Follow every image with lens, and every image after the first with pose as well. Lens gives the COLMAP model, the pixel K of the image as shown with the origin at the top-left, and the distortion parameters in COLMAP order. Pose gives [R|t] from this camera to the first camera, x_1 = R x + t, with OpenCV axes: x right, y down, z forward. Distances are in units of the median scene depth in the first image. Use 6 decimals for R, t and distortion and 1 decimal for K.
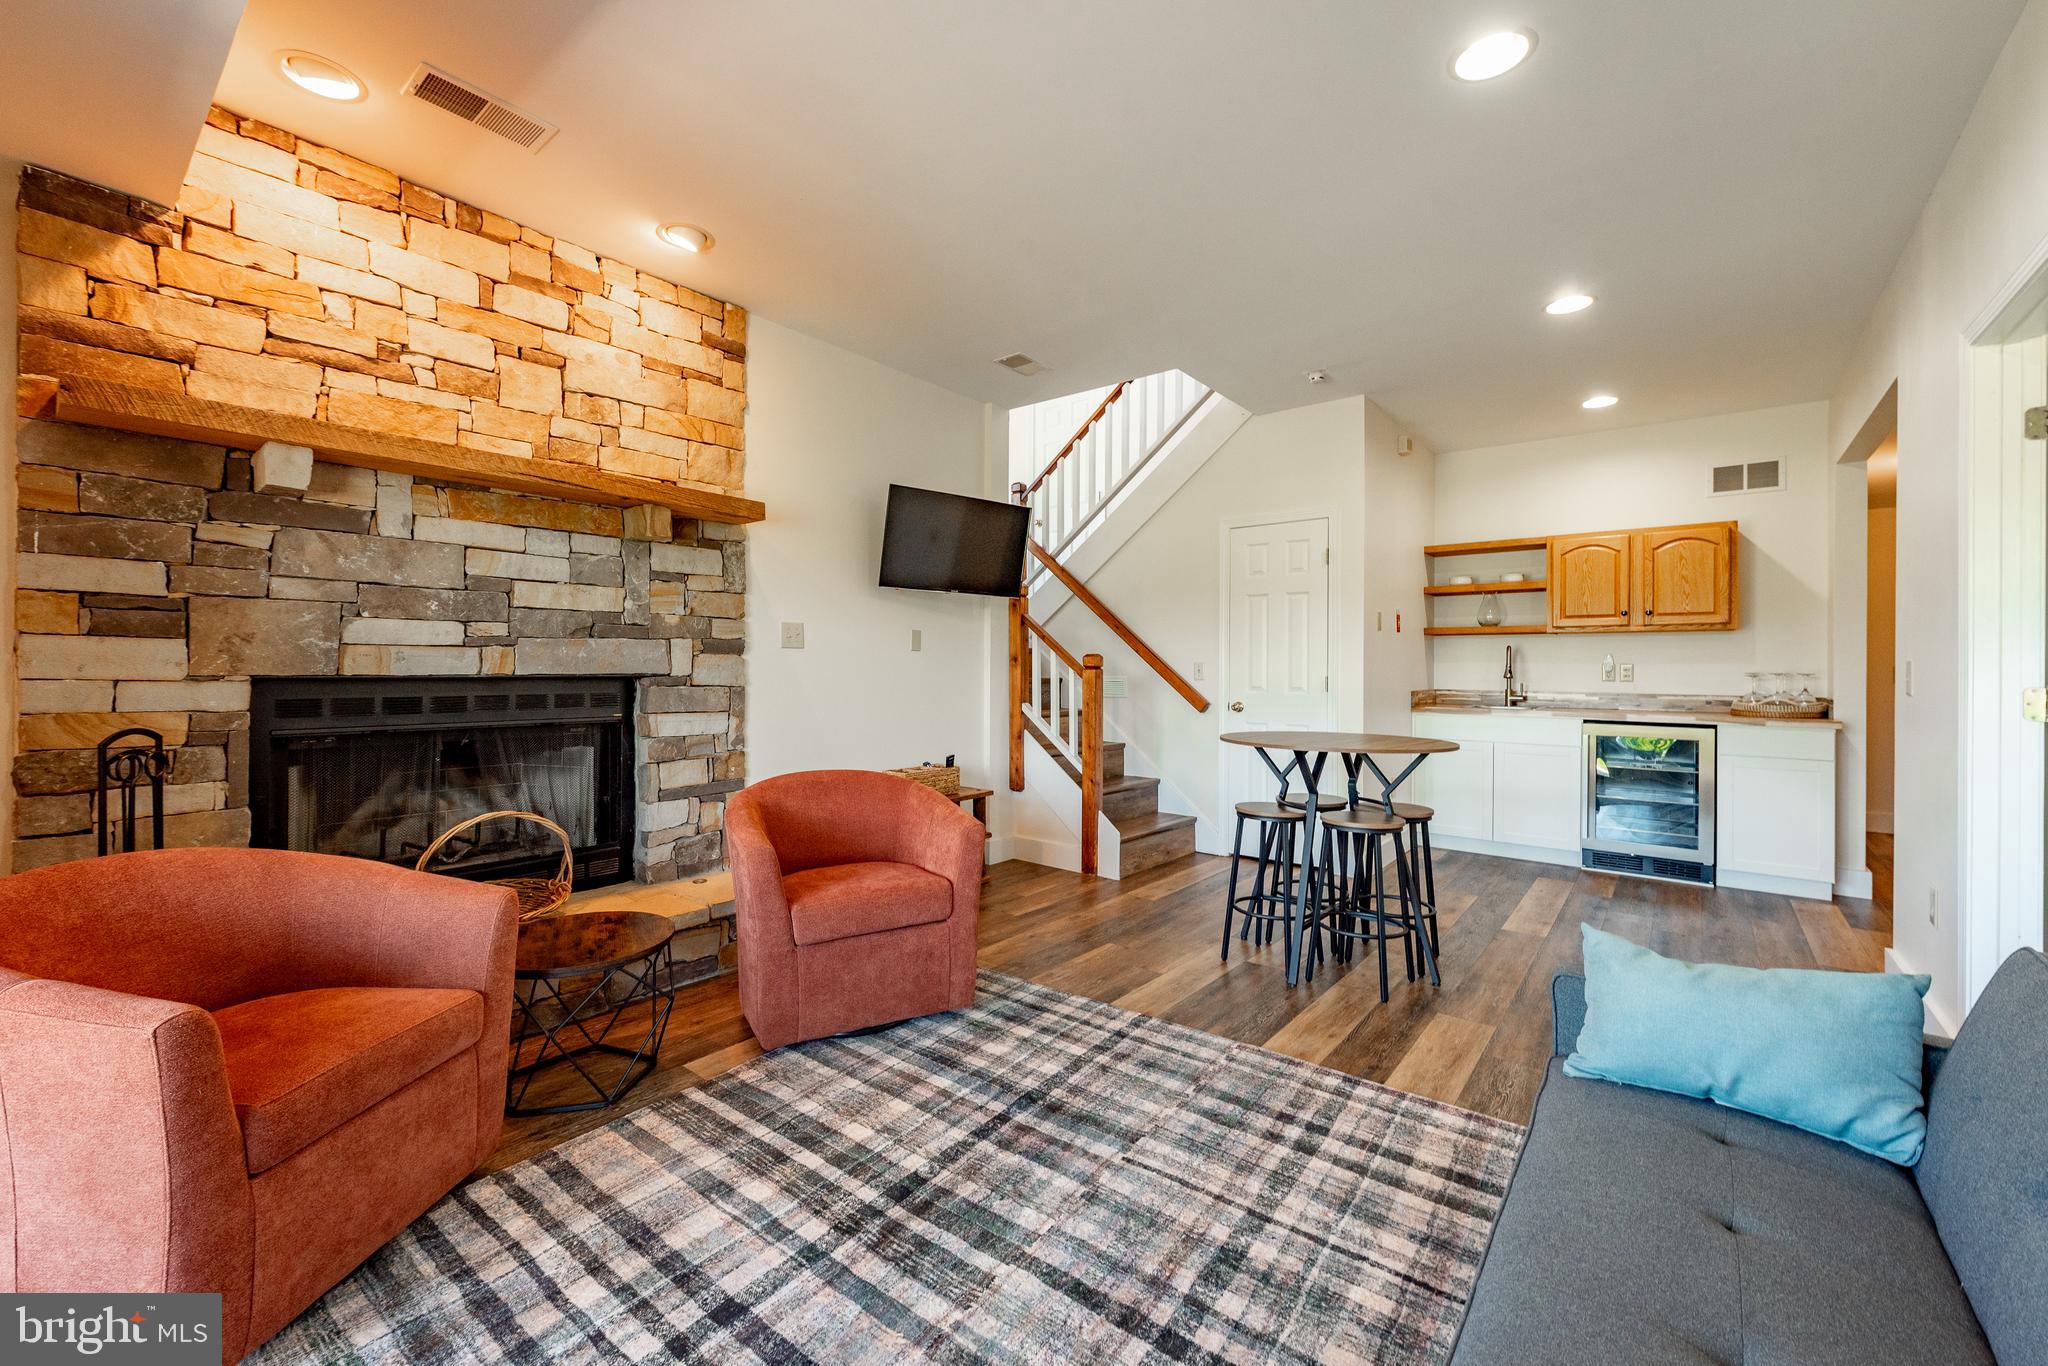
lens RADIAL K [[834.9, 0, 1026.1], [0, 834.9, 664.2], [0, 0, 1]] dist [0.002187, 0.000016]
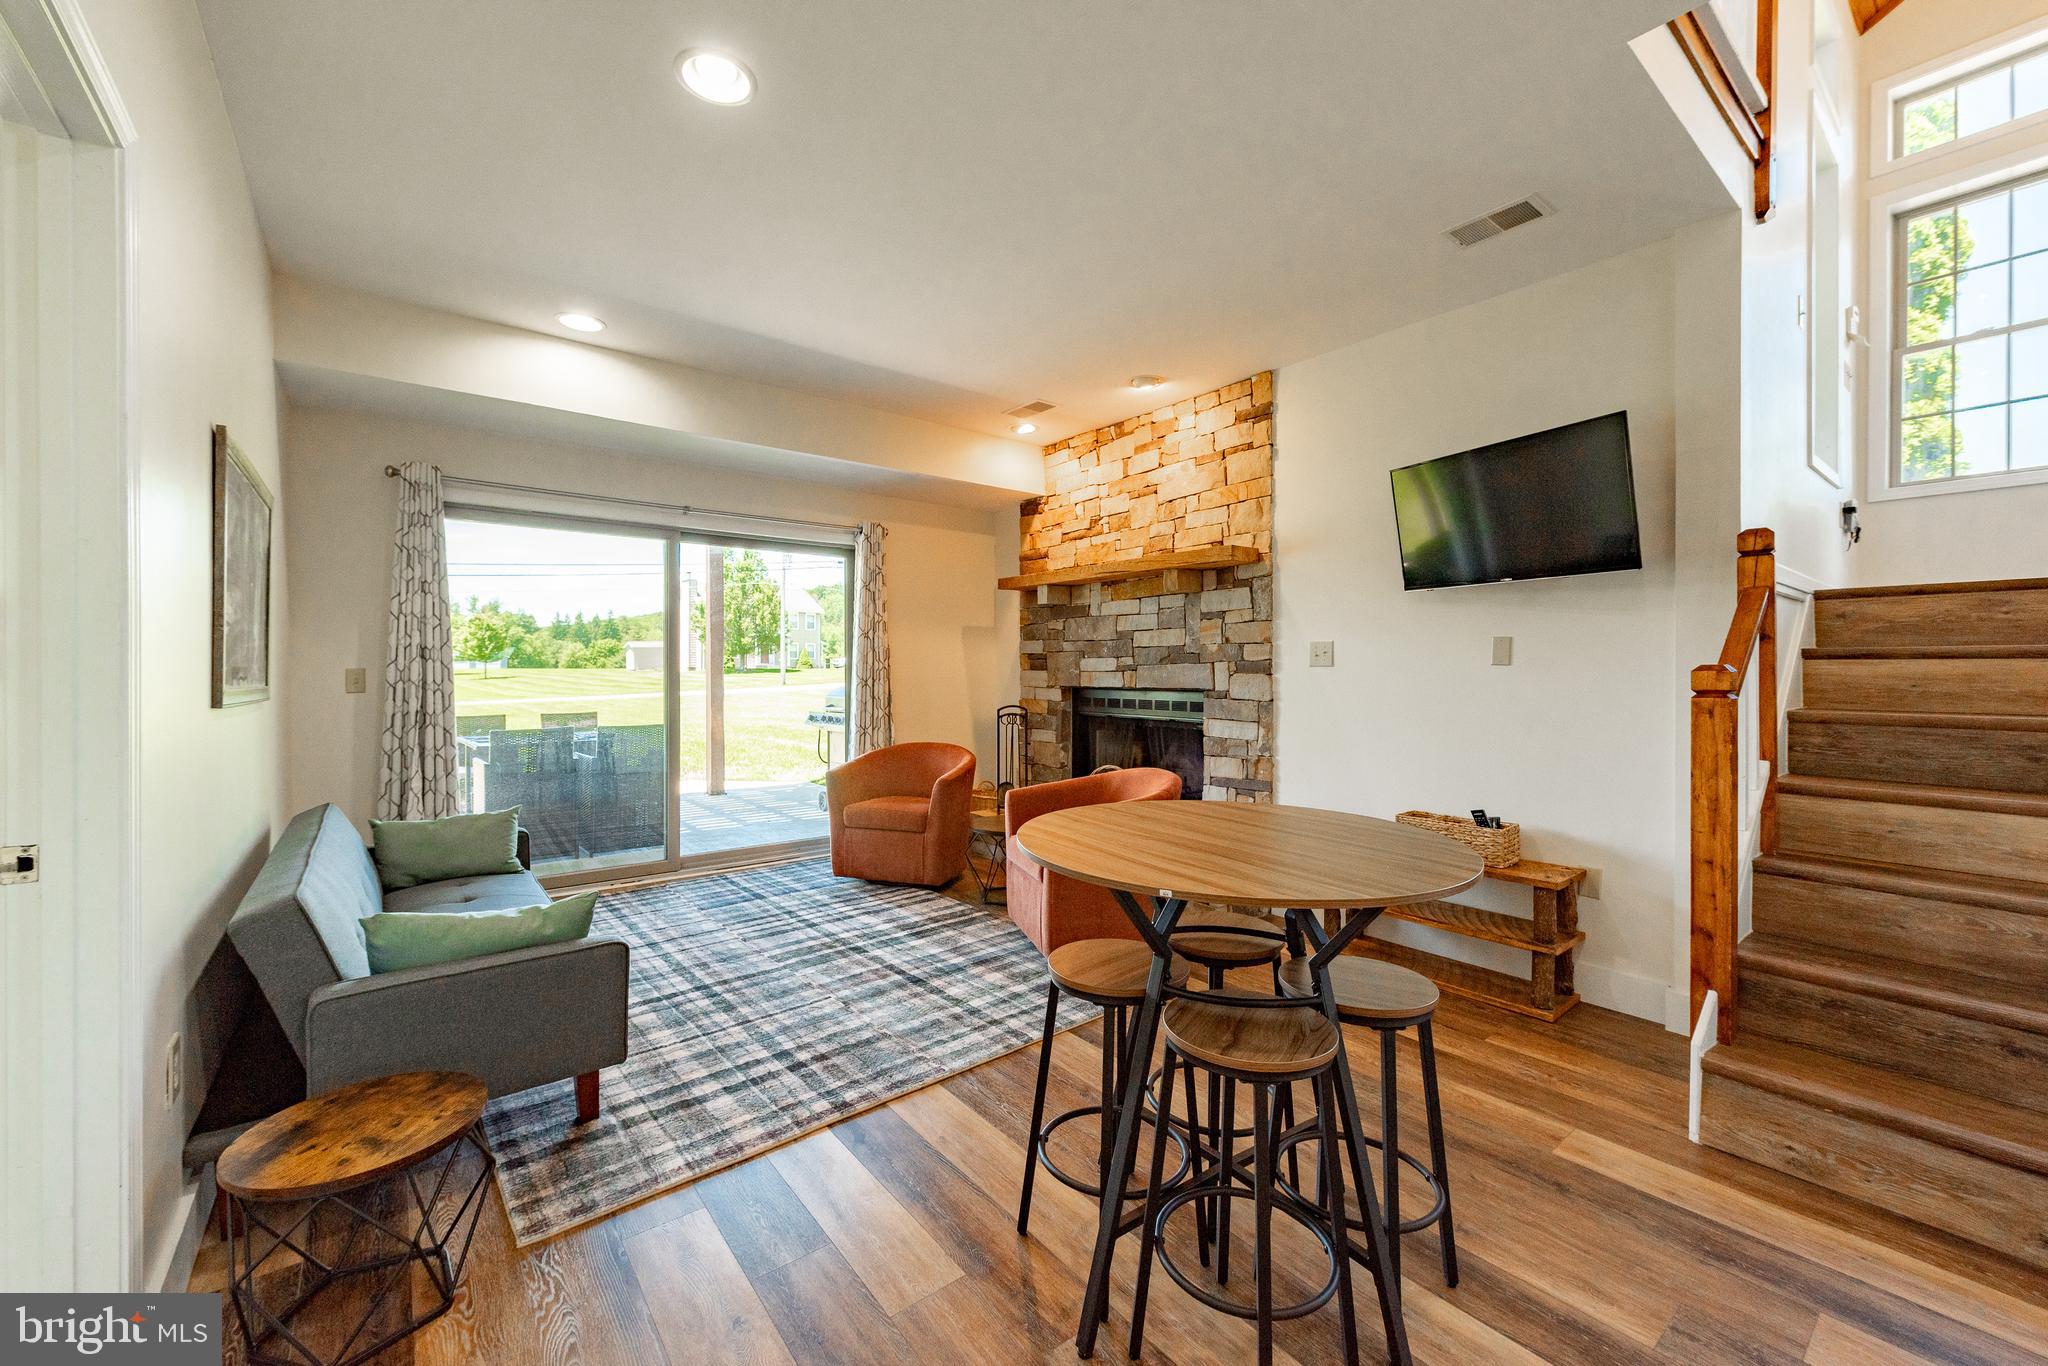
lens RADIAL K [[804.7, 0, 995.2], [0, 804.7, 674.9], [0, 0, 1]] dist [0.000728, 0.000014]
pose [[-0.252024, -0.003728, -0.967714, 1.253101], [-0.000641, 0.999993, -0.003686, -0.008527], [0.967721, -0.000308, -0.252025, 1.398511]]
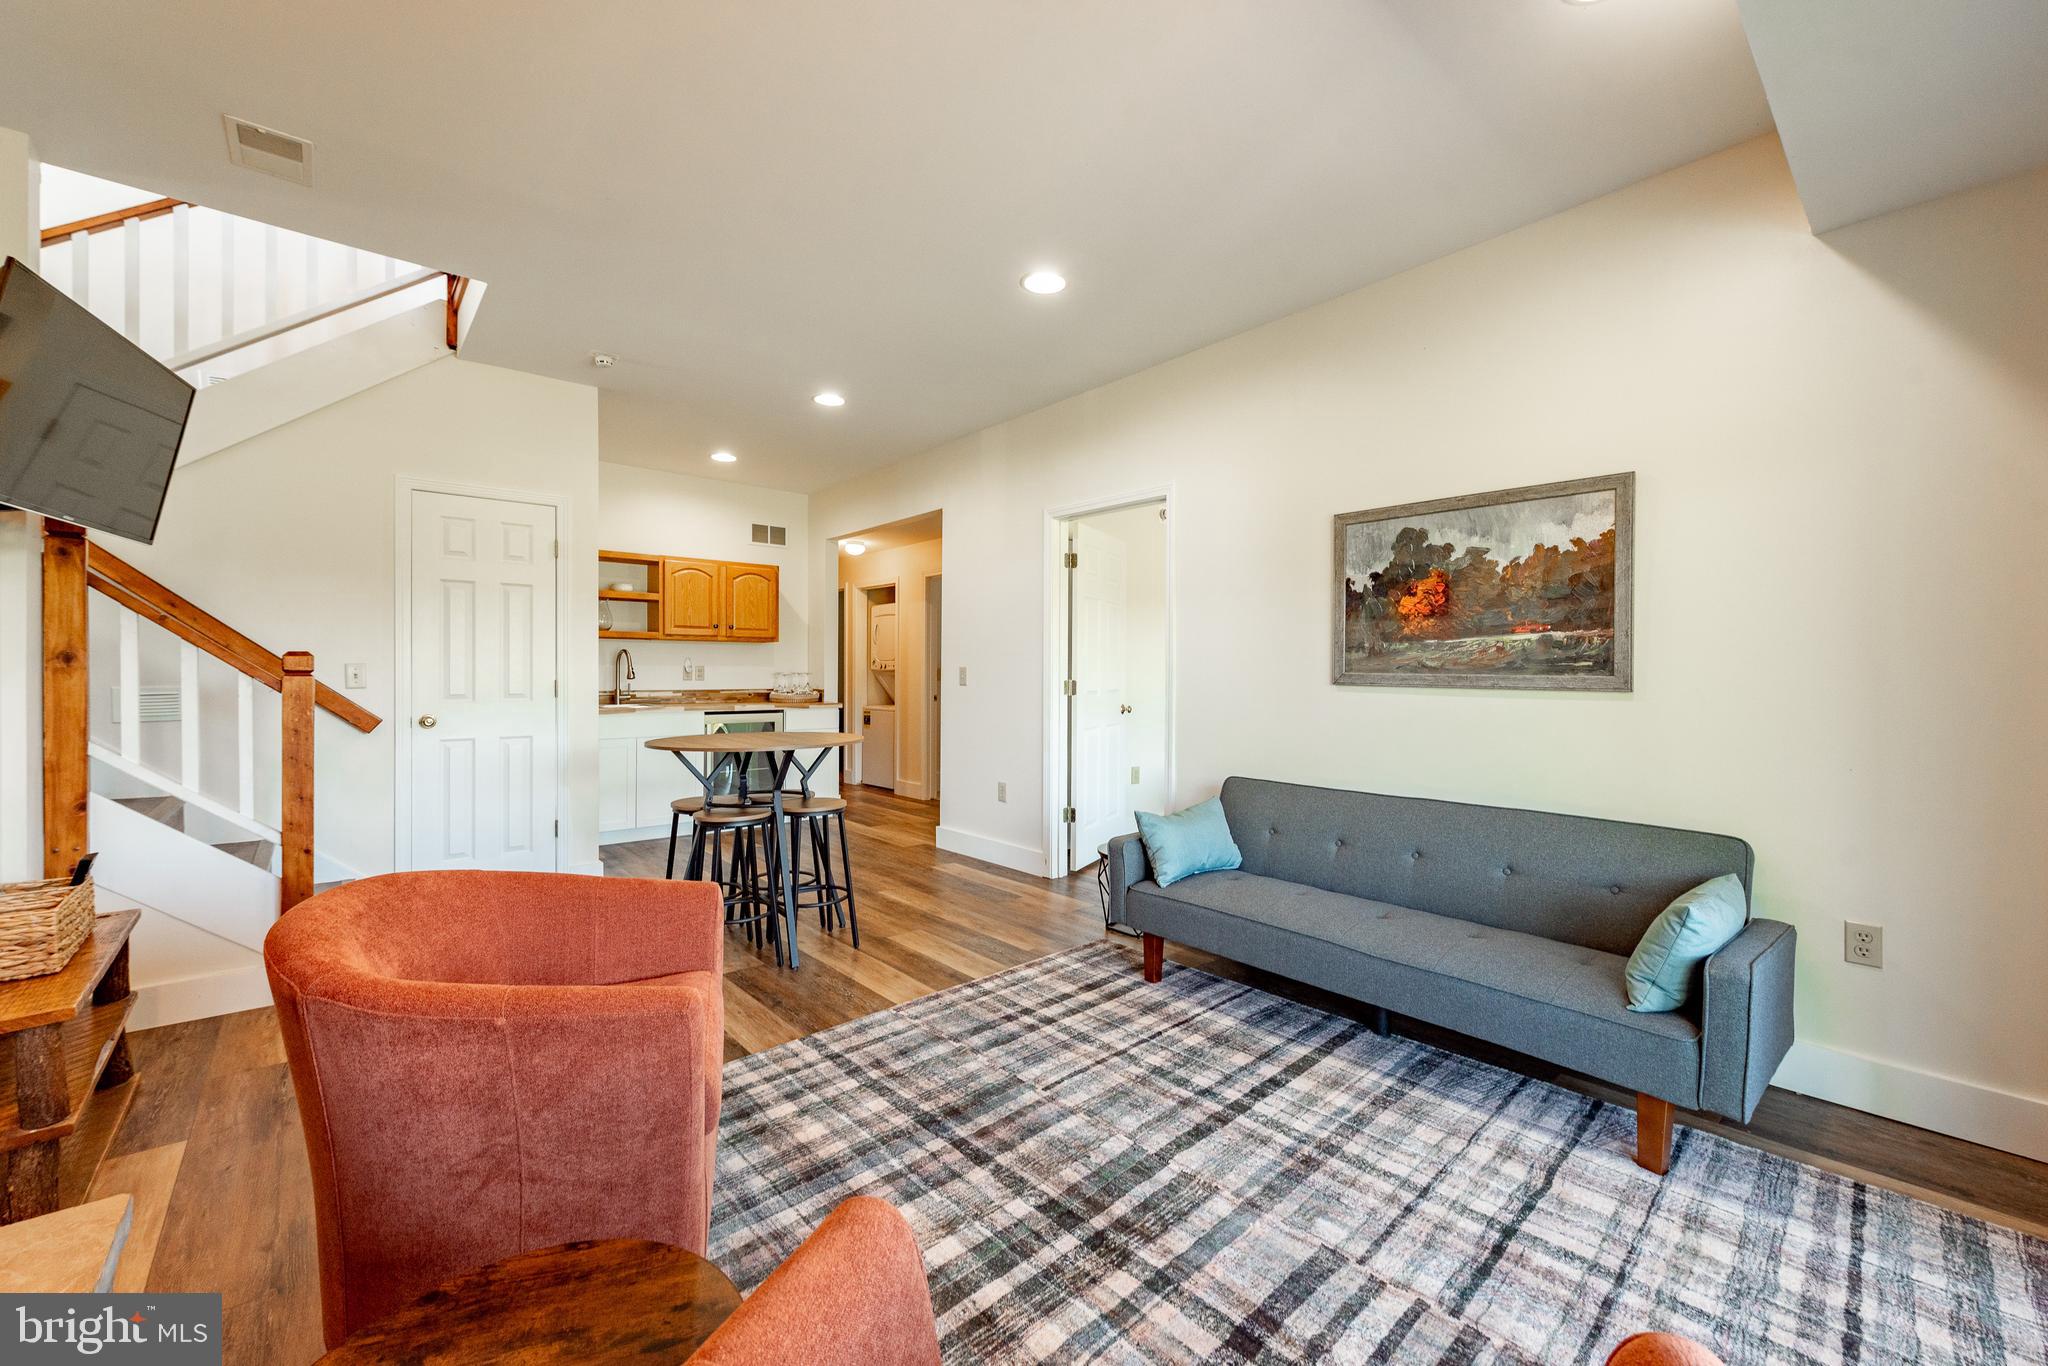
lens RADIAL K [[803.2, 0, 1024.0], [0, 803.2, 683.0], [0, 0, 1]] dist [0.001647, -0.000031]
pose [[0.174140, -0.021686, 0.984482, -0.825345], [-0.002966, 0.999741, 0.022547, -0.007531], [-0.984716, -0.006846, 0.174031, 0.692563]]
